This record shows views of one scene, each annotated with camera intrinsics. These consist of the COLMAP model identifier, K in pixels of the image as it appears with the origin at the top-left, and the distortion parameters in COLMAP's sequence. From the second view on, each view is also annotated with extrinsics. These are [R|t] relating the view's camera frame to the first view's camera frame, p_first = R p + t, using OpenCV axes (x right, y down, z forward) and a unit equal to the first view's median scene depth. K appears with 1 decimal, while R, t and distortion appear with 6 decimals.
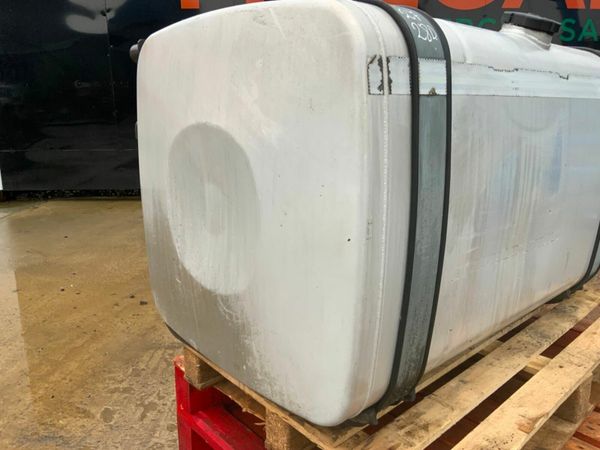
lens RADIAL K [[495.9, 0, 298.6], [0, 495.9, 225.3], [0, 0, 1]] dist [0.060706, -0.110728]
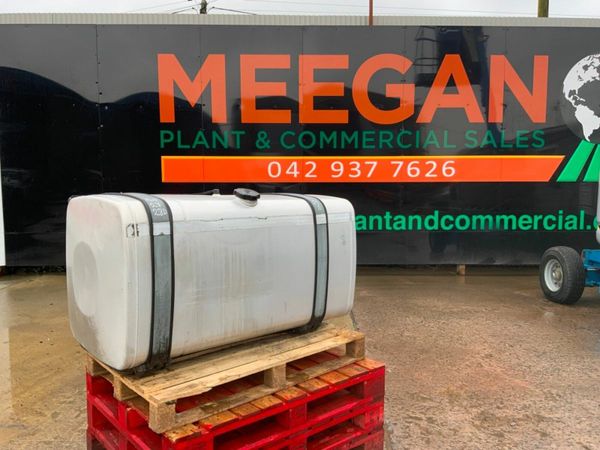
lens RADIAL K [[495.9, 0, 298.5], [0, 495.9, 224.8], [0, 0, 1]] dist [0.060706, -0.110728]
pose [[0.999928, 0.006212, -0.010236, 0.757462], [-0.007701, 0.988274, -0.152495, 0.061991], [0.009168, 0.152563, 0.988251, -1.199418]]
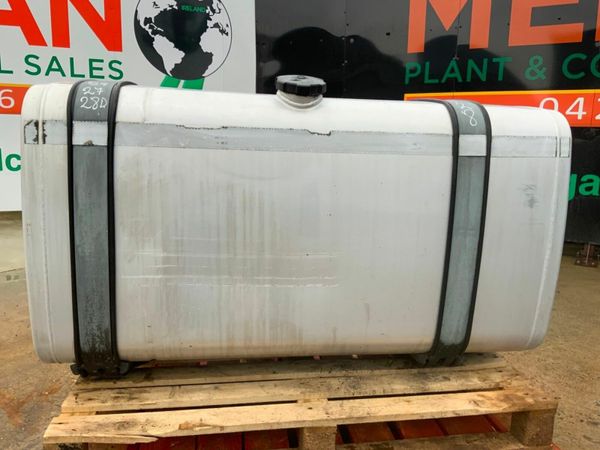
lens RADIAL K [[495.9, 0, 299.3], [0, 495.9, 225.0], [0, 0, 1]] dist [0.060706, -0.110728]
pose [[0.832372, 0.125579, -0.539802, 1.171442], [-0.161275, 0.986724, -0.019136, -0.076841], [0.530233, 0.102985, 0.841574, 0.093855]]
